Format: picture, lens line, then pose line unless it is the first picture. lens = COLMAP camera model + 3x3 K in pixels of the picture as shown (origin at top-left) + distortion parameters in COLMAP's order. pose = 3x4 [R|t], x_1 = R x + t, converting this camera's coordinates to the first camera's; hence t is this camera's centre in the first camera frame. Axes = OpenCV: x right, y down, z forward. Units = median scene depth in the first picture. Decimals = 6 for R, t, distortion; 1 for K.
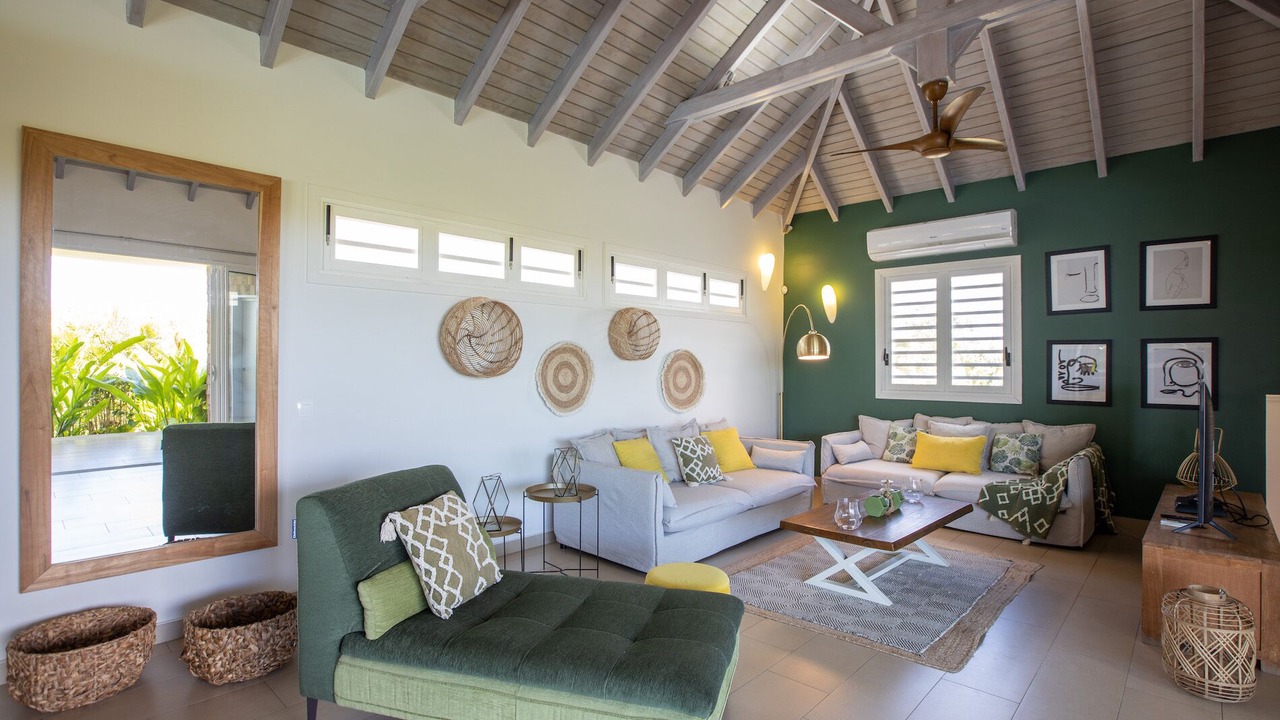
lens RADIAL K [[617.1, 0, 636.1], [0, 617.1, 364.9], [0, 0, 1]] dist [-0.001224, -0.000344]
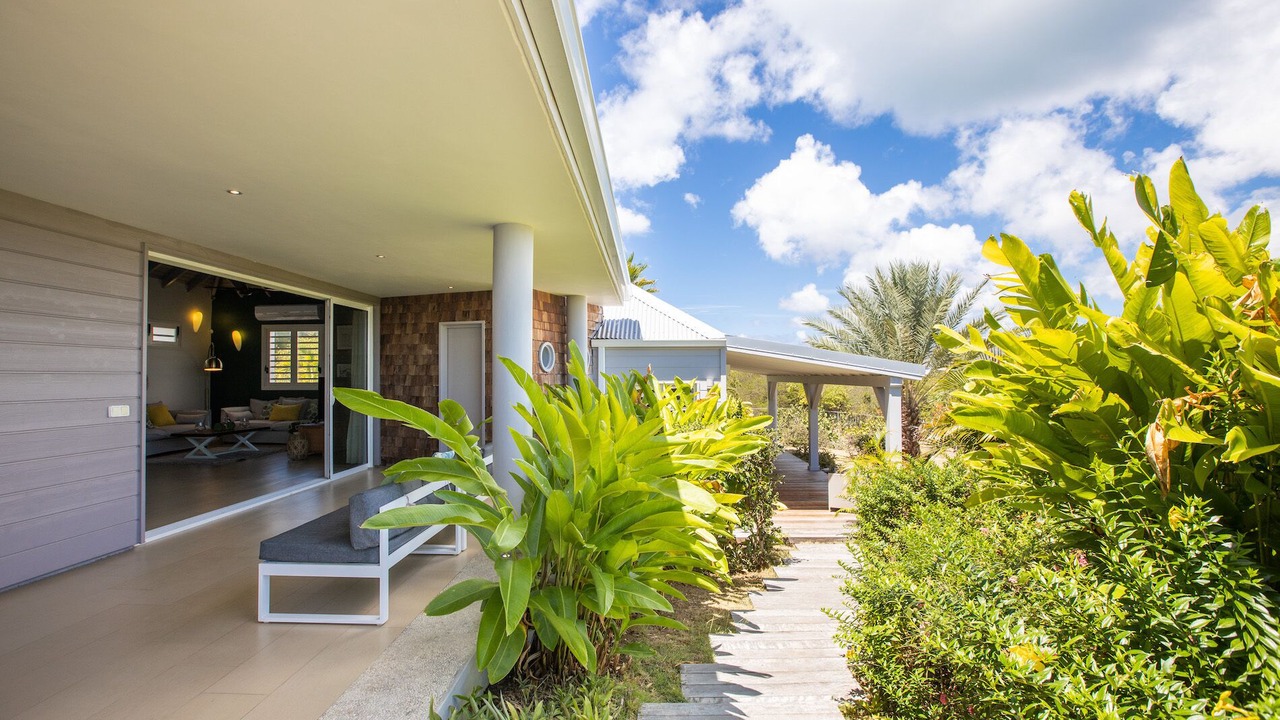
lens RADIAL K [[617.1, 0, 636.1], [0, 617.1, 364.9], [0, 0, 1]] dist [-0.001224, -0.000344]
pose [[0.767471, 0.005689, 0.641058, 0.045498], [0.006807, 0.999832, -0.017023, 0.015948], [-0.641047, 0.017429, 0.767303, -1.315091]]
